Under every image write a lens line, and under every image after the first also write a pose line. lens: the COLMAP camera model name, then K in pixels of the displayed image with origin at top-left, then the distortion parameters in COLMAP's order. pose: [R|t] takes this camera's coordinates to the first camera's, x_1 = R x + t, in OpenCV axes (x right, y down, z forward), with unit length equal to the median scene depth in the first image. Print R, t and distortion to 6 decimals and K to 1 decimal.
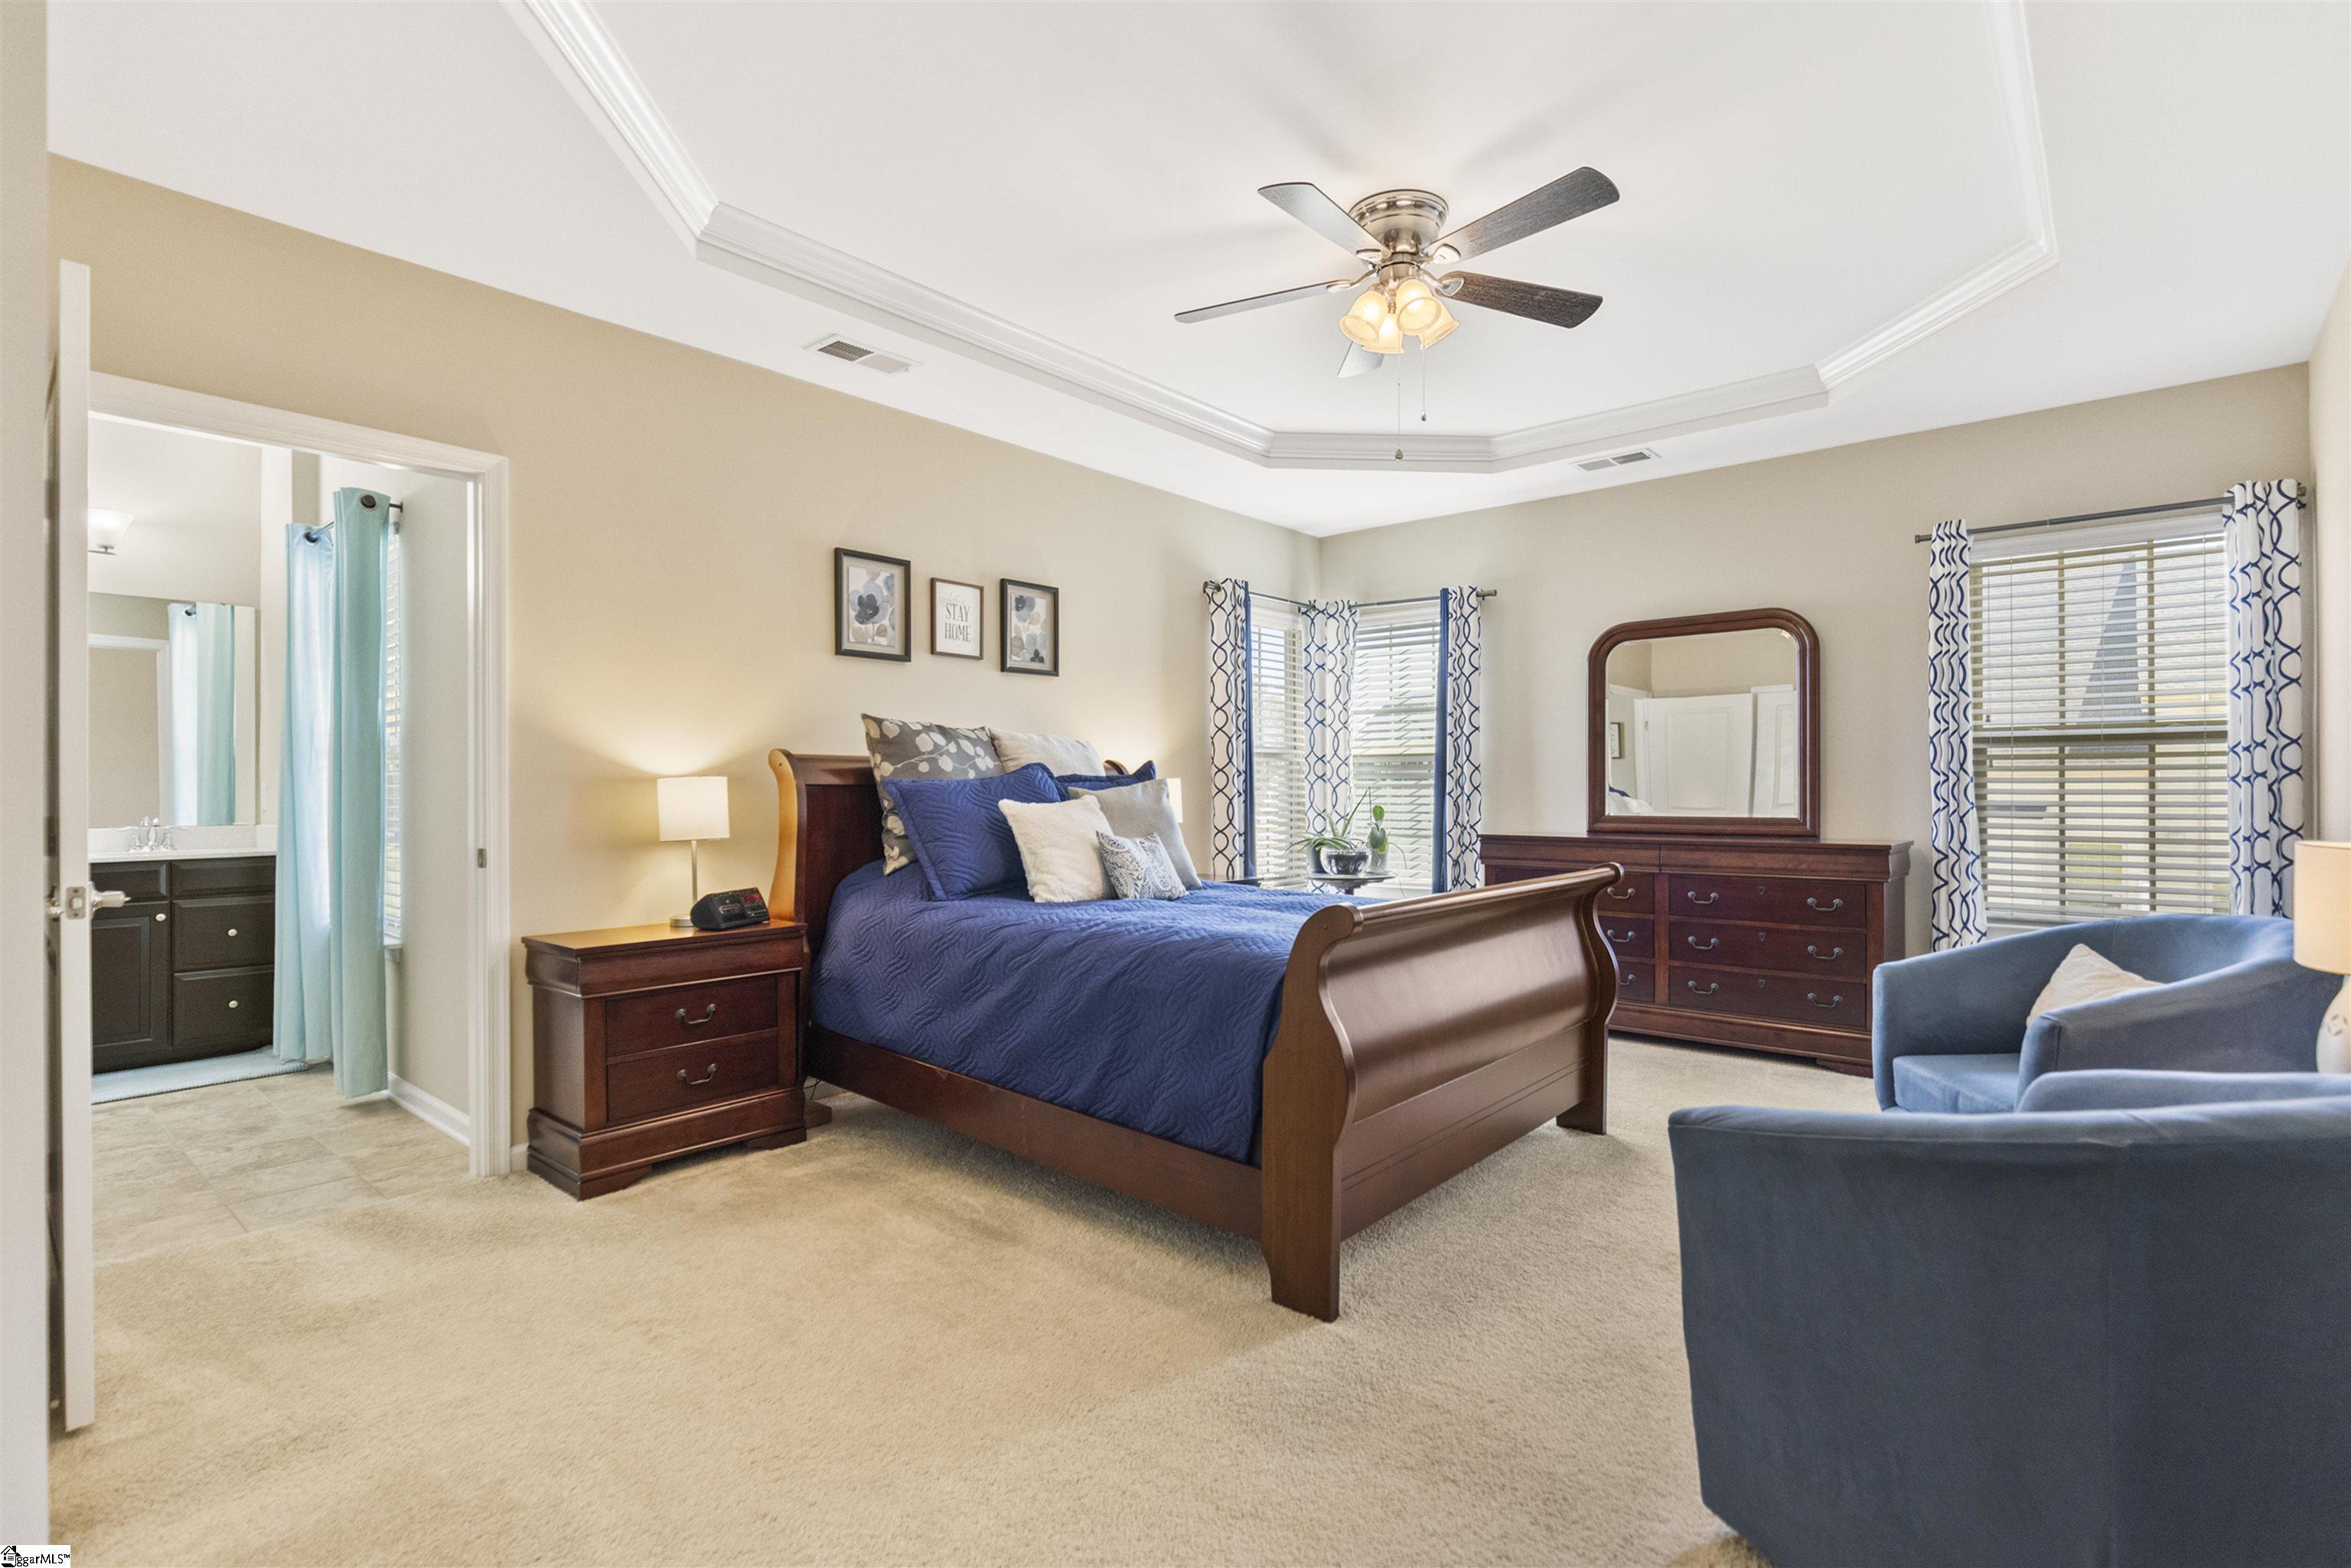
lens RADIAL K [[1102.7, 0, 1175.5], [0, 1102.7, 784.0], [0, 0, 1]] dist [0.000198, -0.000188]
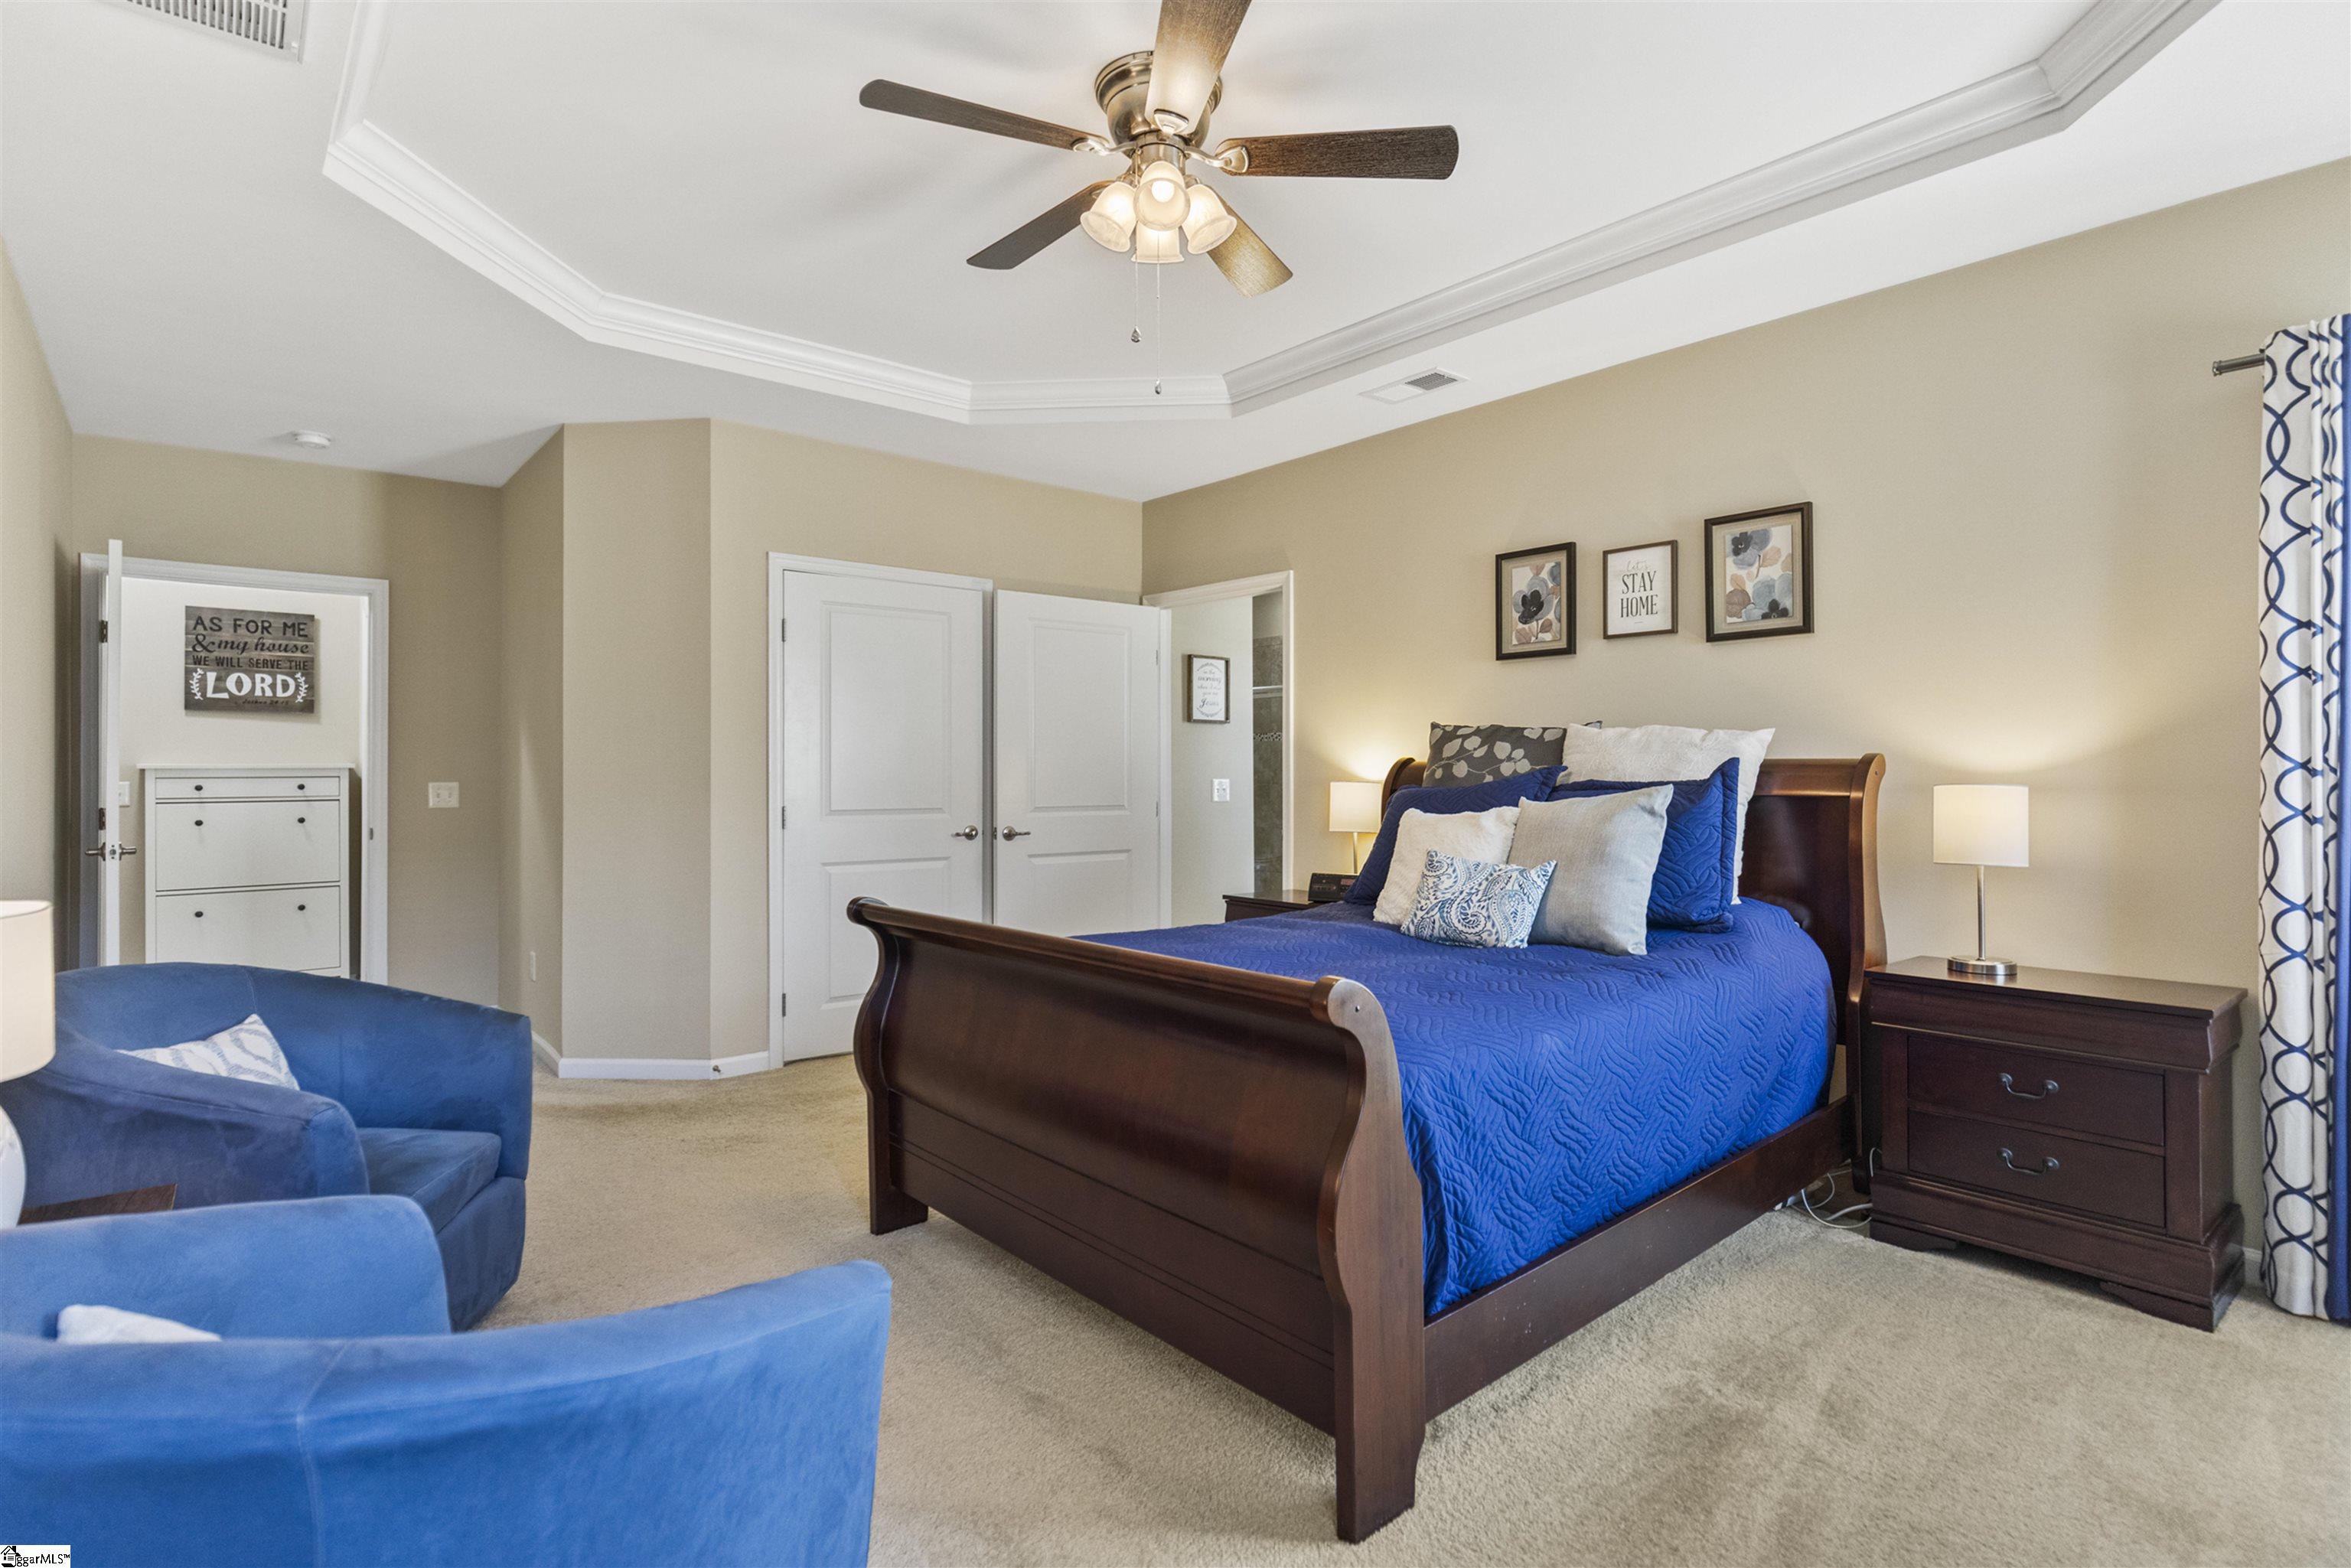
lens RADIAL K [[1137.3, 0, 1175.2], [0, 1137.3, 763.4], [0, 0, 1]] dist [-0.000646, -0.000146]
pose [[-0.149476, -0.005790, -0.988748, 0.740993], [0.004336, 0.999969, -0.006512, -0.016673], [0.988756, -0.005261, -0.149447, 0.831746]]
